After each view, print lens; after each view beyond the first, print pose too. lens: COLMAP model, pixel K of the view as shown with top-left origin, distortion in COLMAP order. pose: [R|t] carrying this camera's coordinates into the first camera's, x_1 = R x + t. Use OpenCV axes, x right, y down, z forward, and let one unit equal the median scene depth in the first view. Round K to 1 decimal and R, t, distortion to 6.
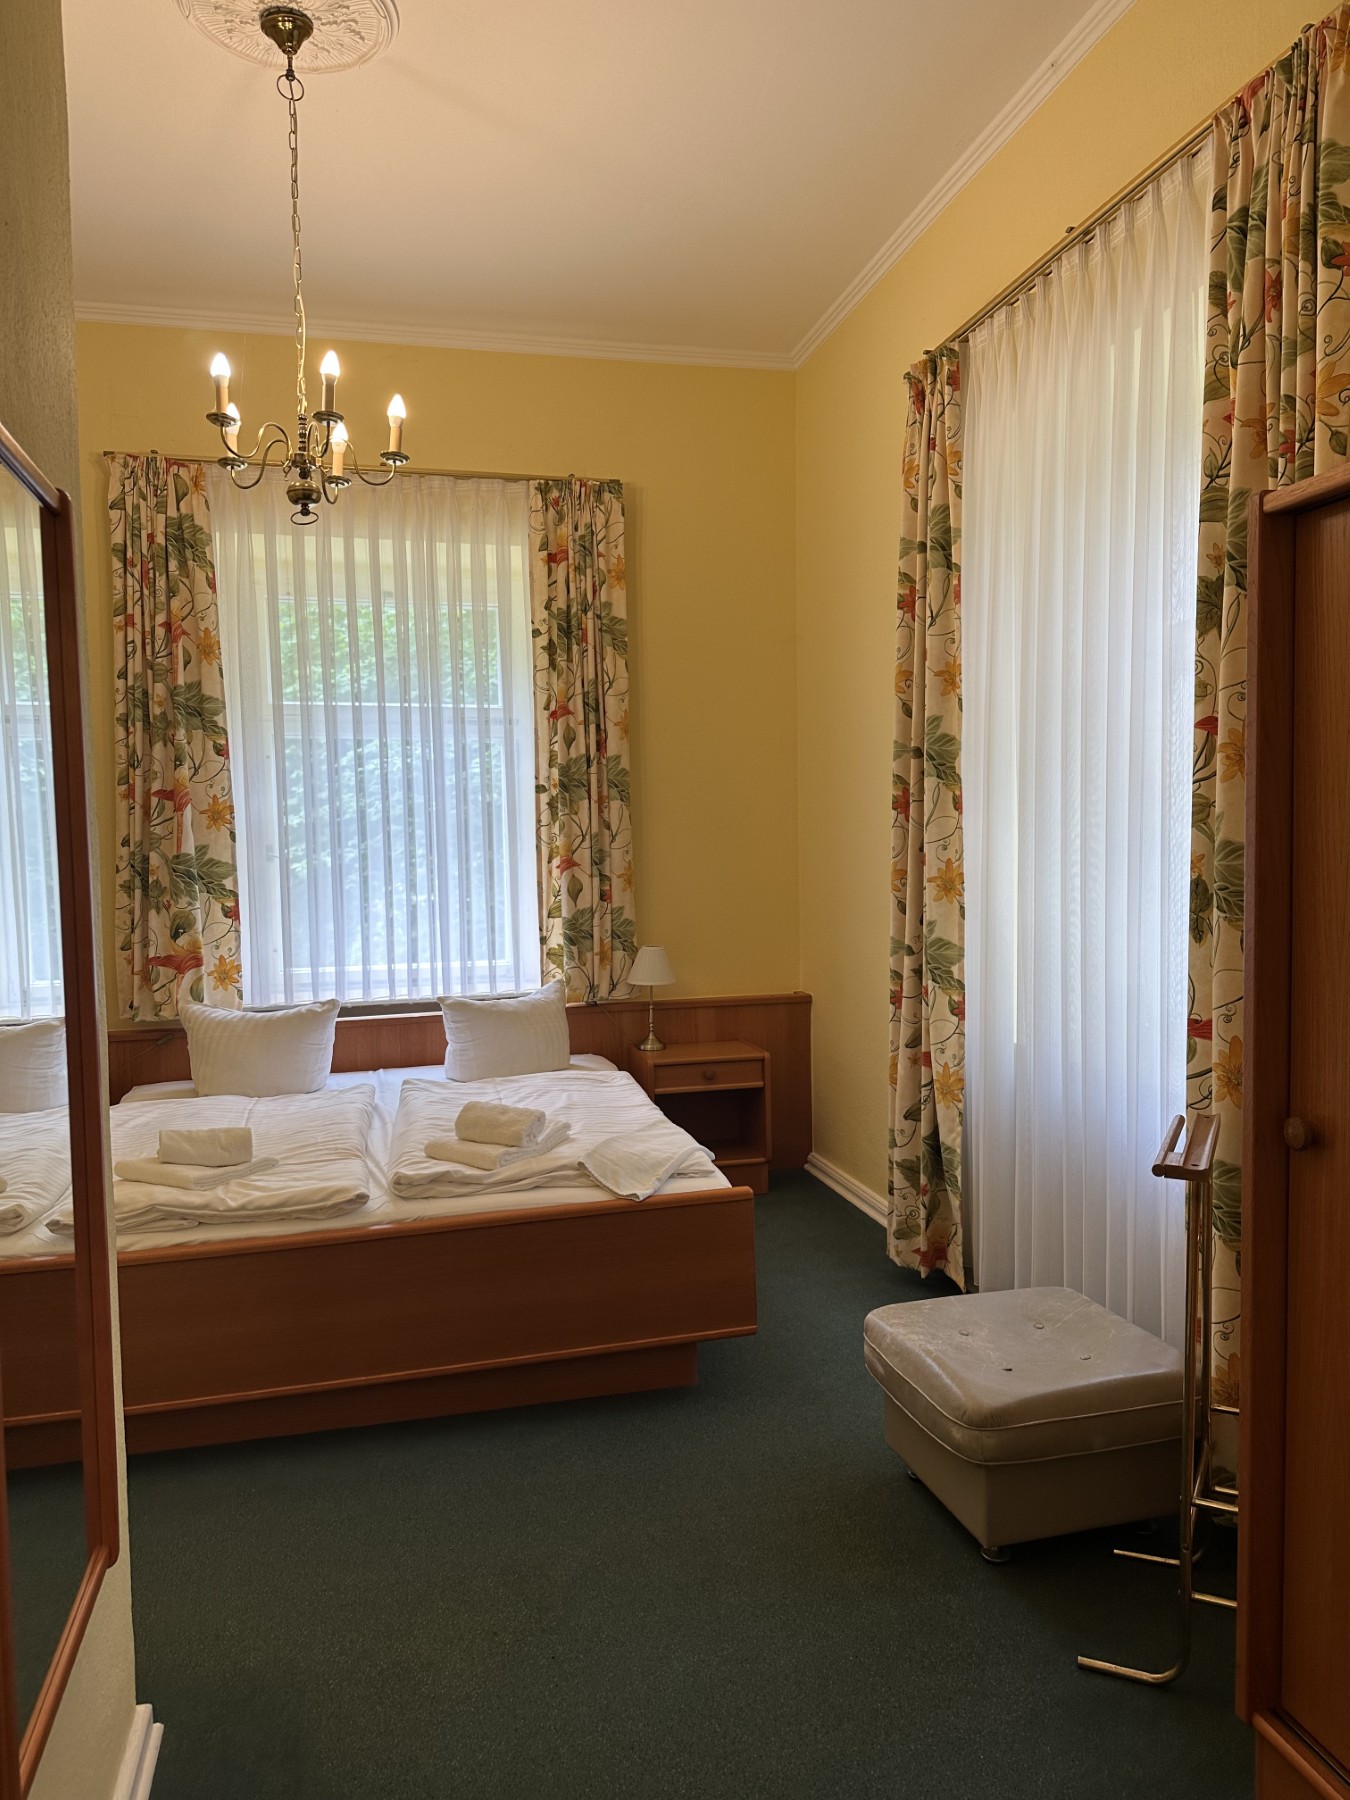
lens RADIAL K [[1286.2, 0, 676.0], [0, 1286.2, 906.3], [0, 0, 1]] dist [0.025329, -0.011509]
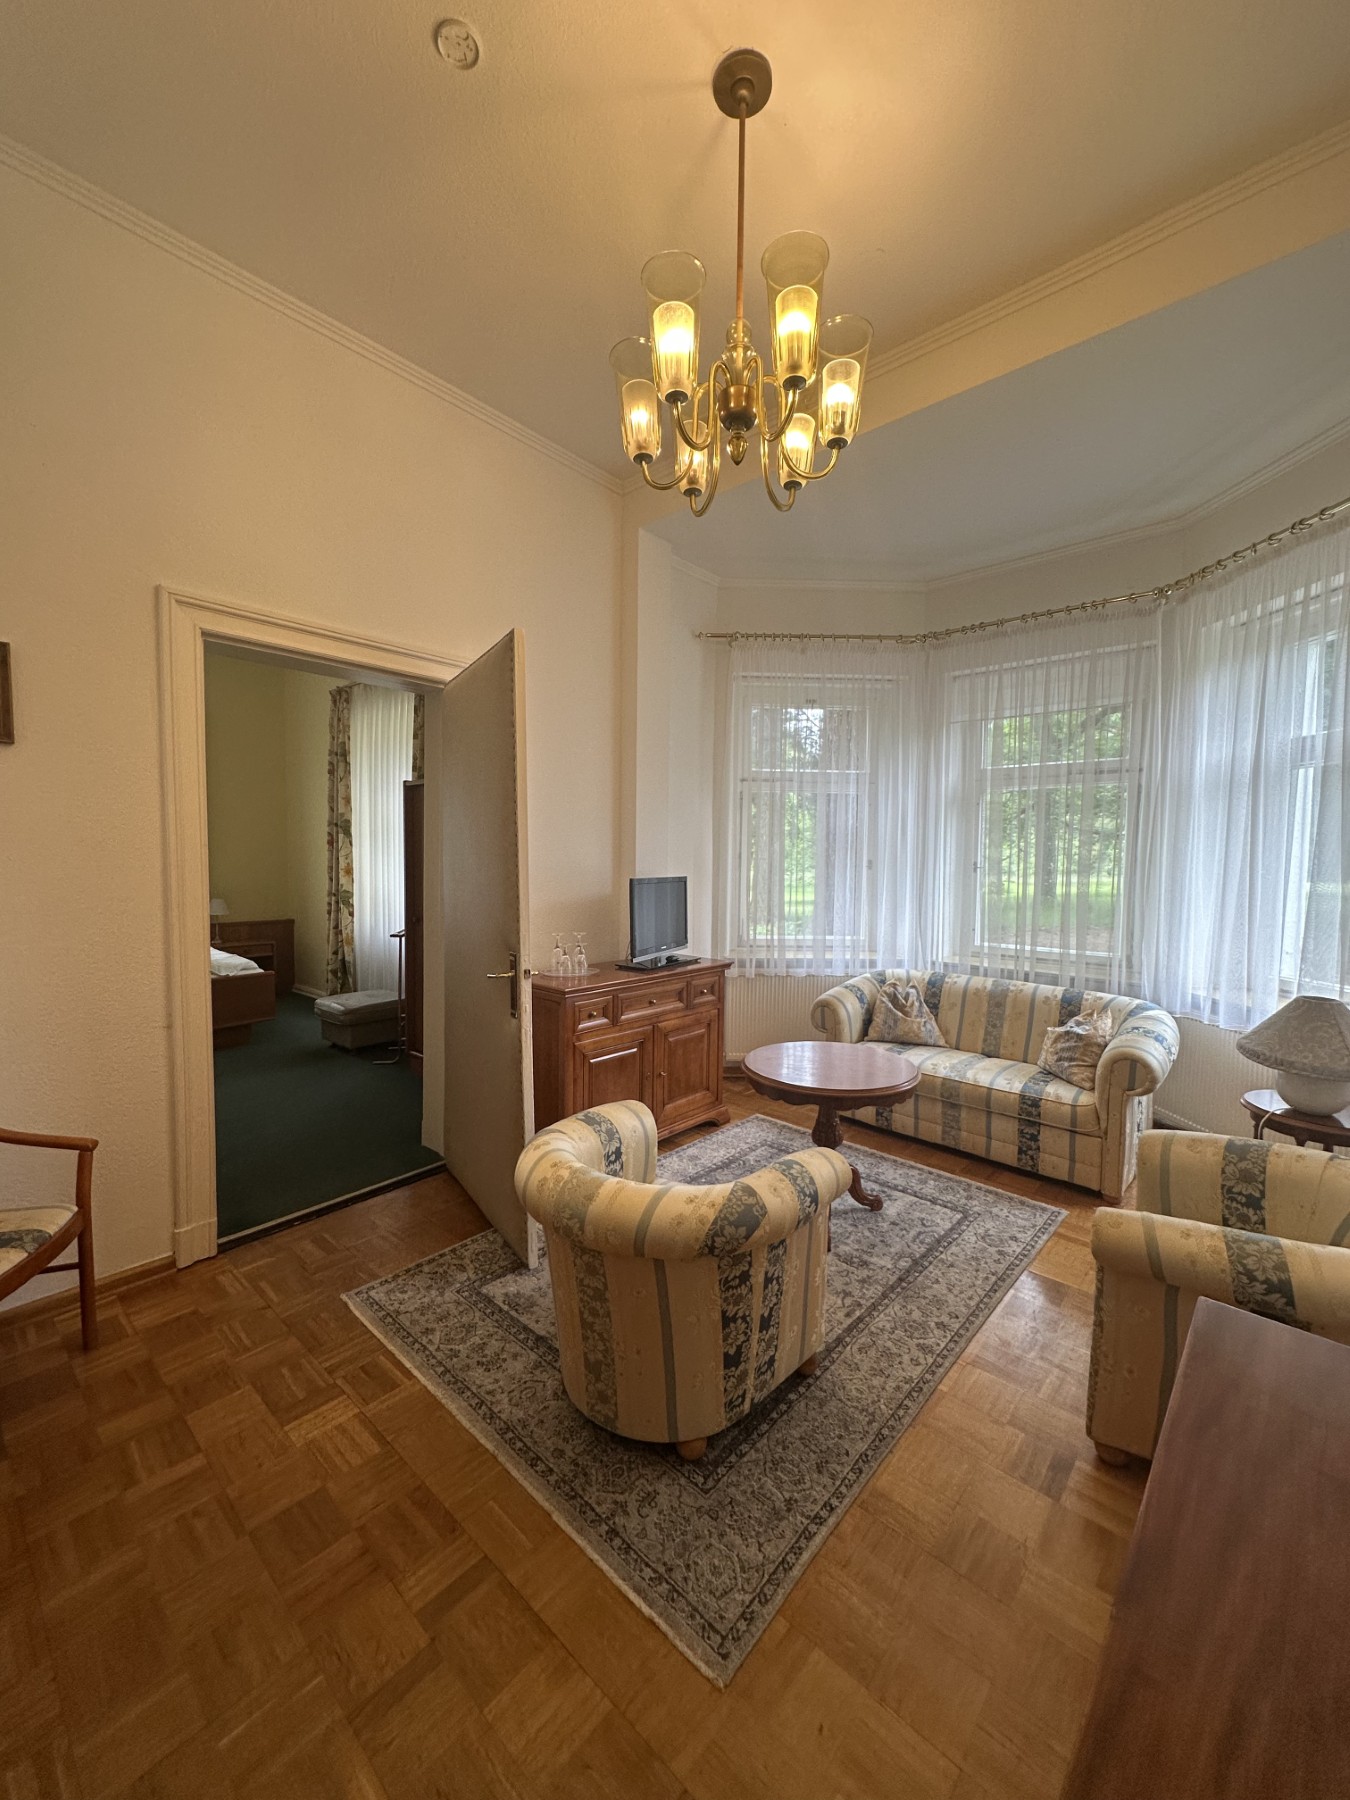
lens RADIAL K [[713.8, 0, 673.3], [0, 713.8, 896.6], [0, 0, 1]] dist [-0.004405, 0.001887]
pose [[0.828941, -0.008540, 0.559270, -0.077209], [0.008430, 0.999961, 0.002774, 0.040853], [-0.559272, 0.002415, 0.828981, -0.721927]]
